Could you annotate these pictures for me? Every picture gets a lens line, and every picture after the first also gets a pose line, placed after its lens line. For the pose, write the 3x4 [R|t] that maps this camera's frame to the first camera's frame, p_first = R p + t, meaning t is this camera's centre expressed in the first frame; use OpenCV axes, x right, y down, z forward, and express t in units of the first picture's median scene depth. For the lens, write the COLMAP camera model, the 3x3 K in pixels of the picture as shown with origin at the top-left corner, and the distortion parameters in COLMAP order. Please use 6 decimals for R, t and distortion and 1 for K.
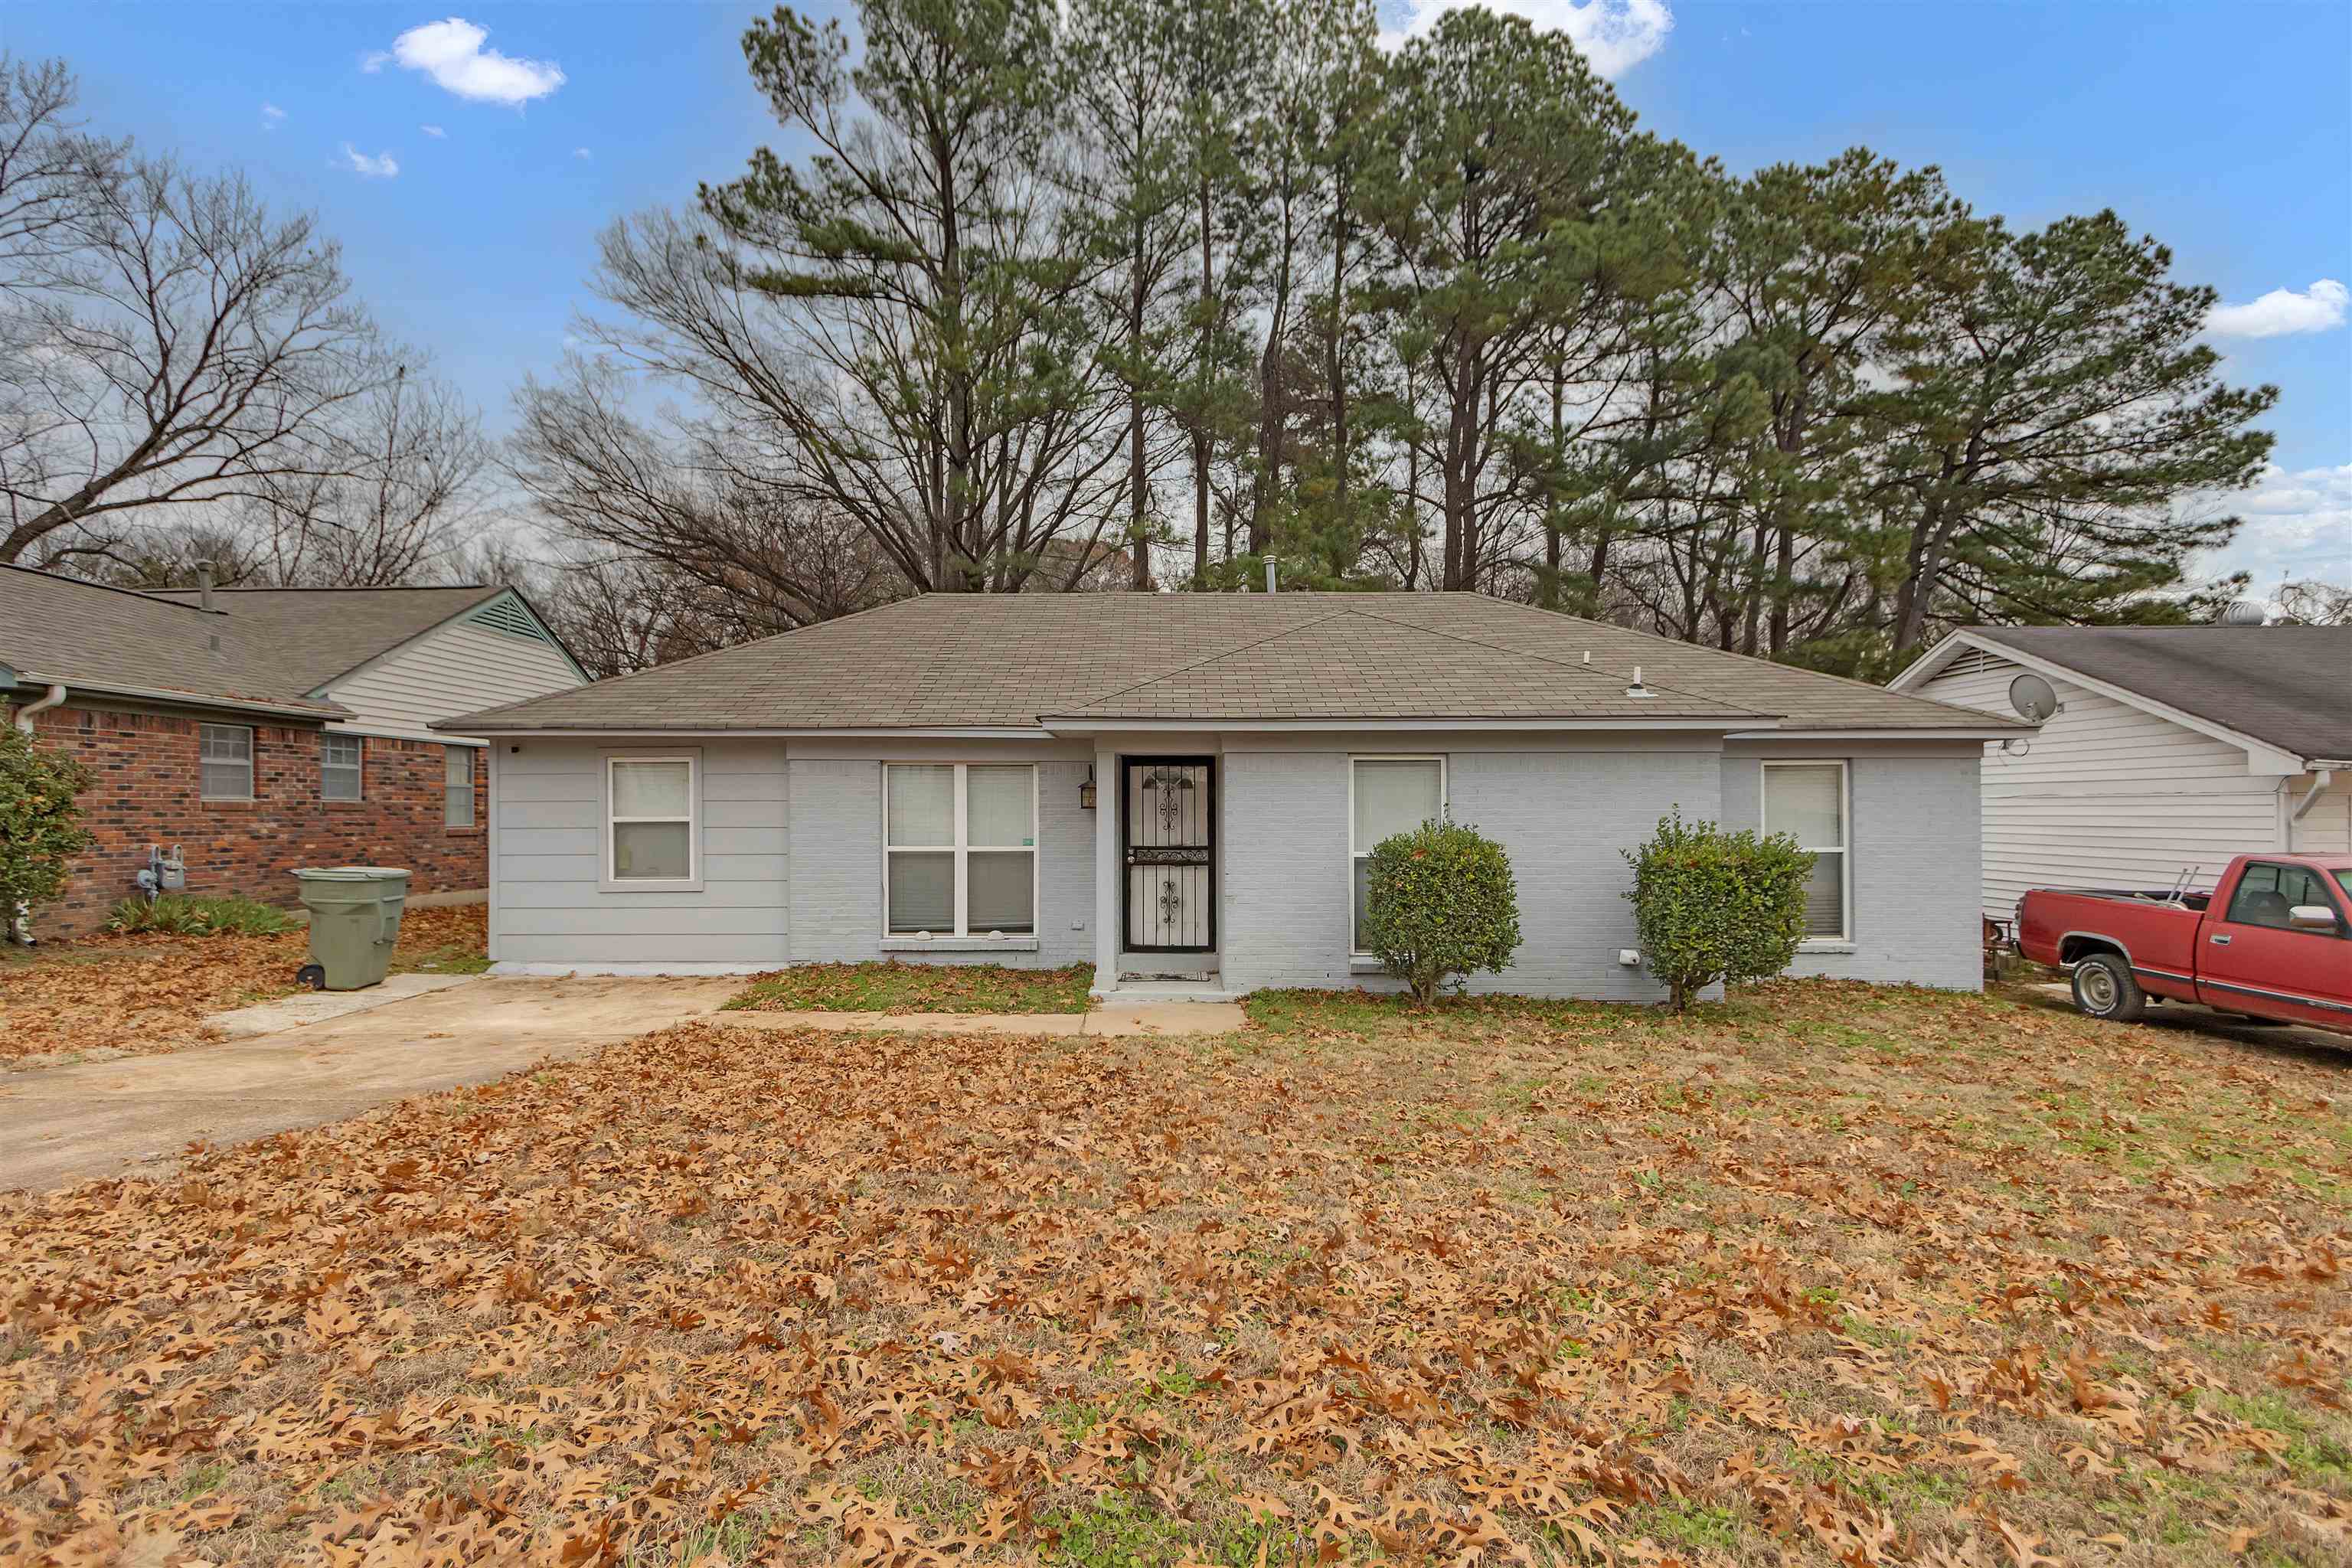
lens RADIAL K [[1078.7, 0, 1178.9], [0, 1078.7, 795.9], [0, 0, 1]] dist [0.004668, -0.000976]
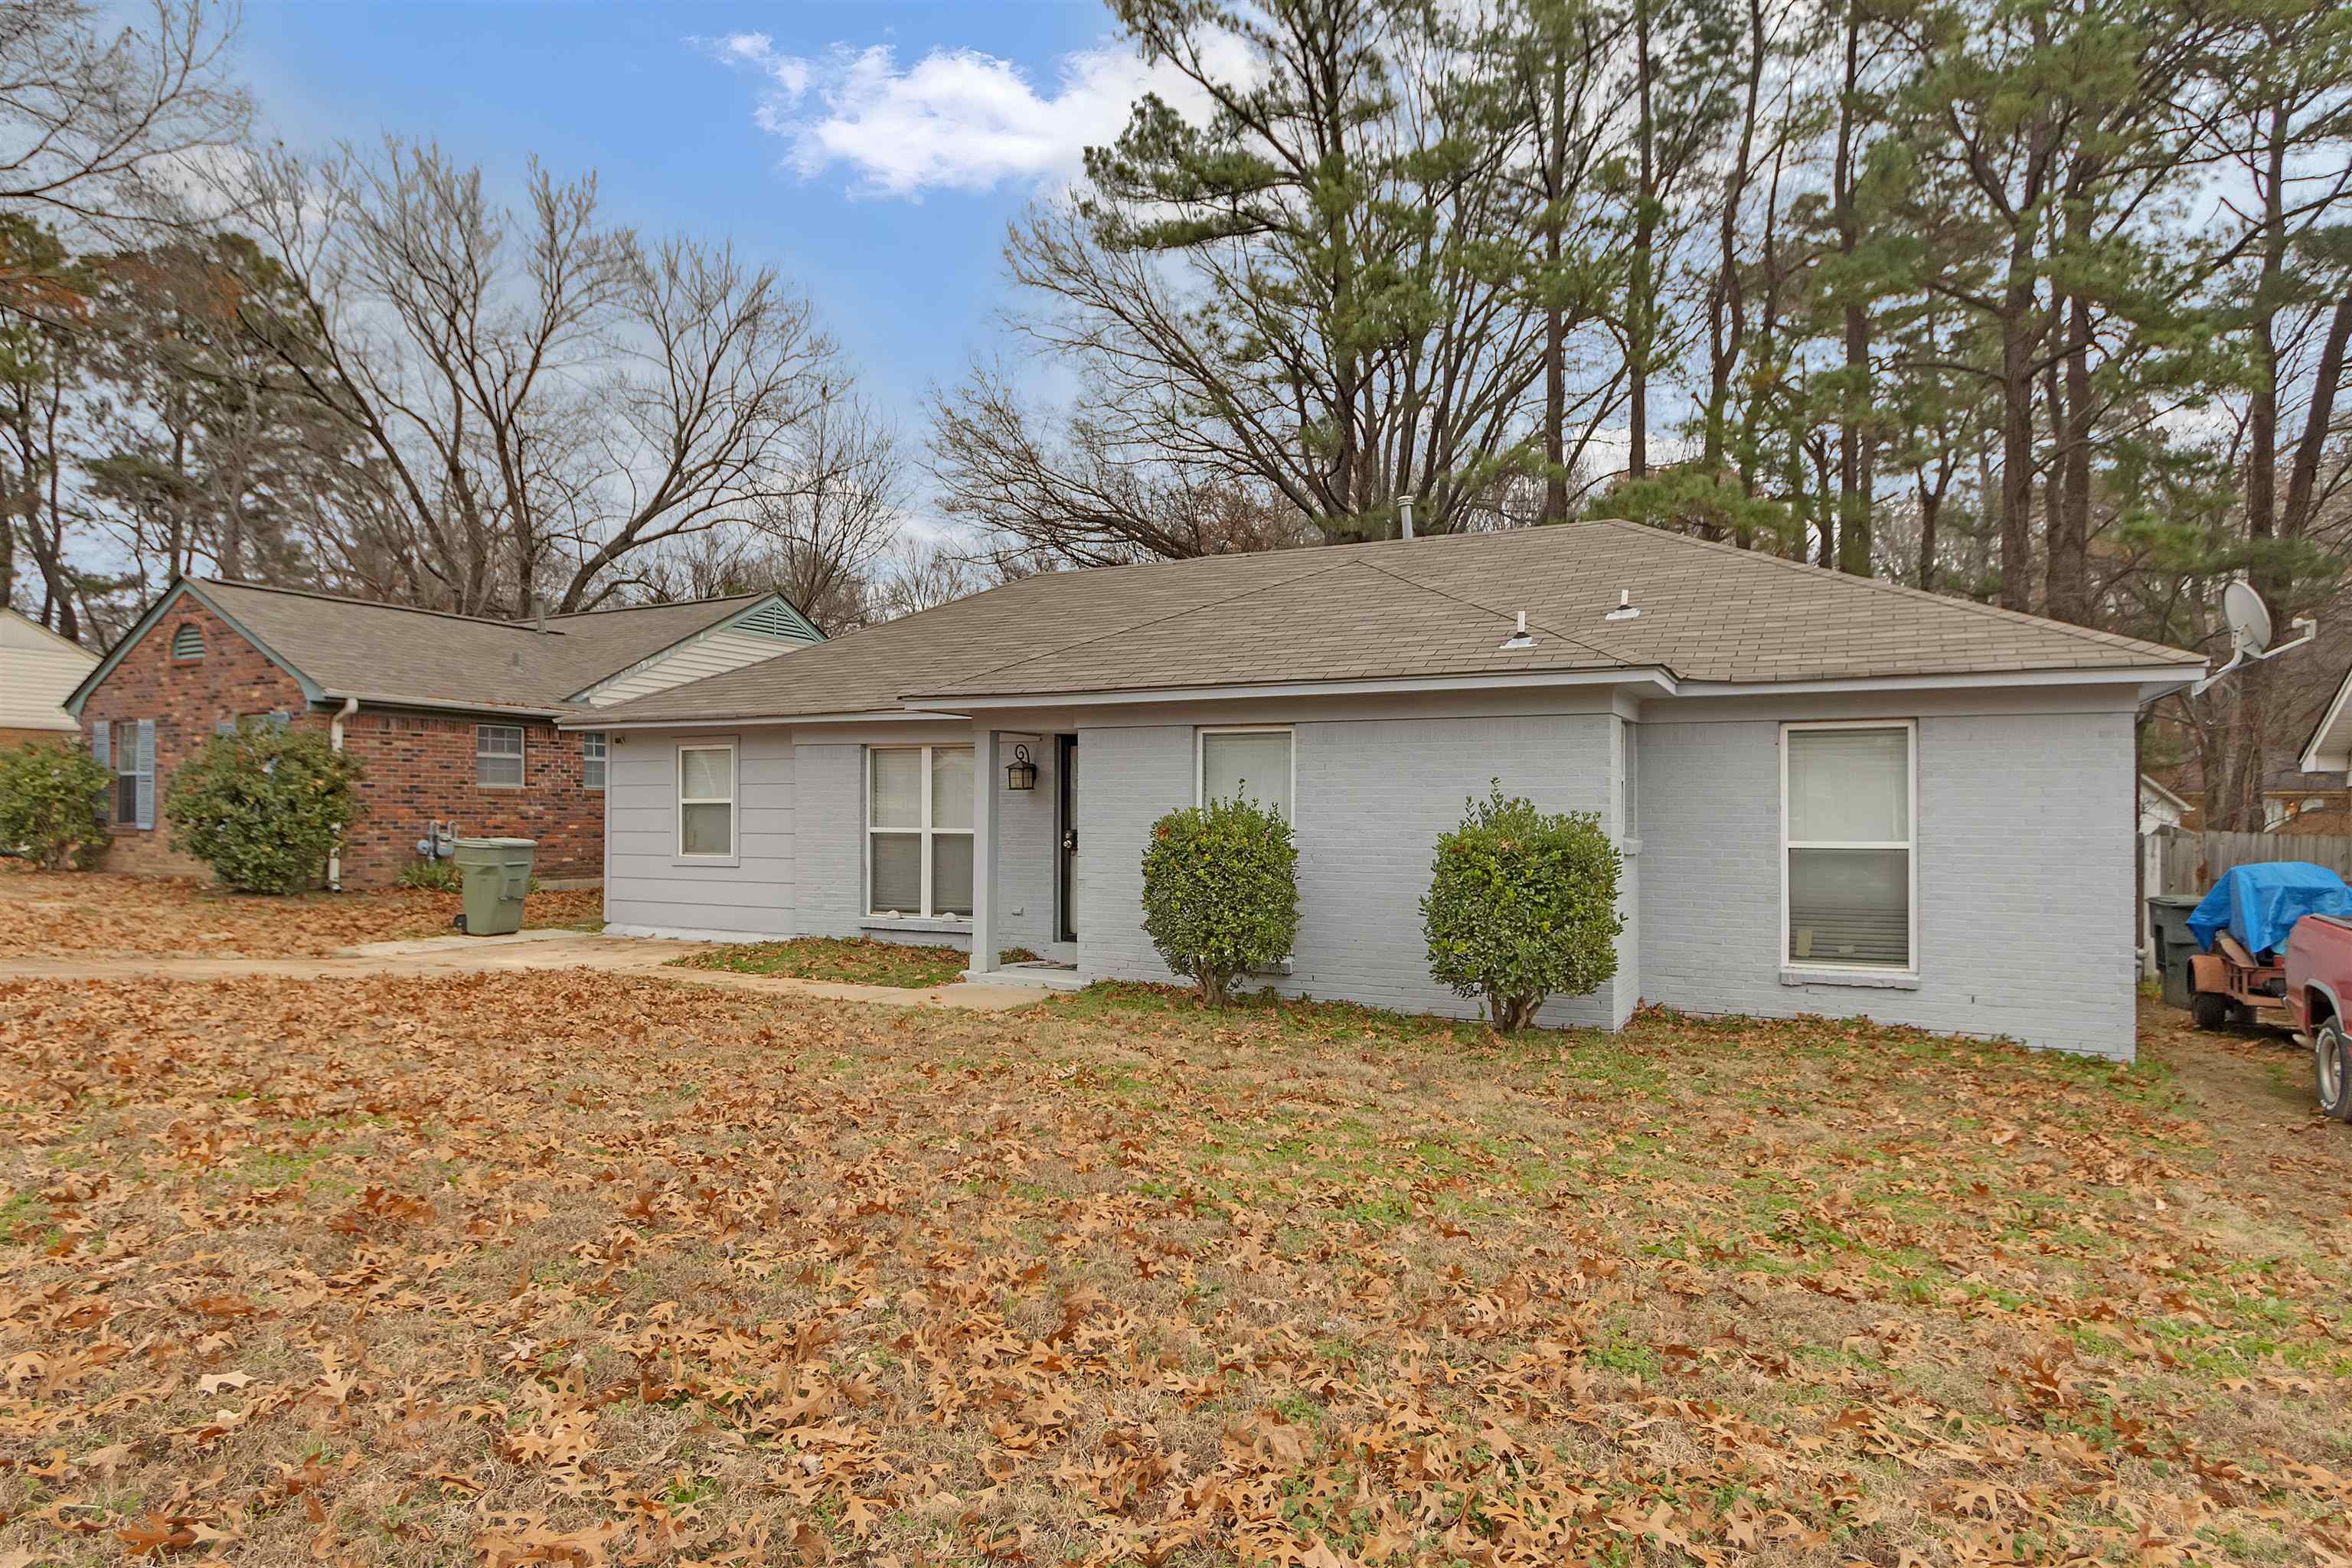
lens RADIAL K [[1292.3, 0, 1148.9], [0, 1292.3, 794.5], [0, 0, 1]] dist [0.003908, 0.001506]
pose [[0.895722, -0.000274, -0.444614, 0.510571], [0.000329, 1.000000, 0.000046, 0.015147], [0.444614, -0.000187, 0.895722, 0.009656]]
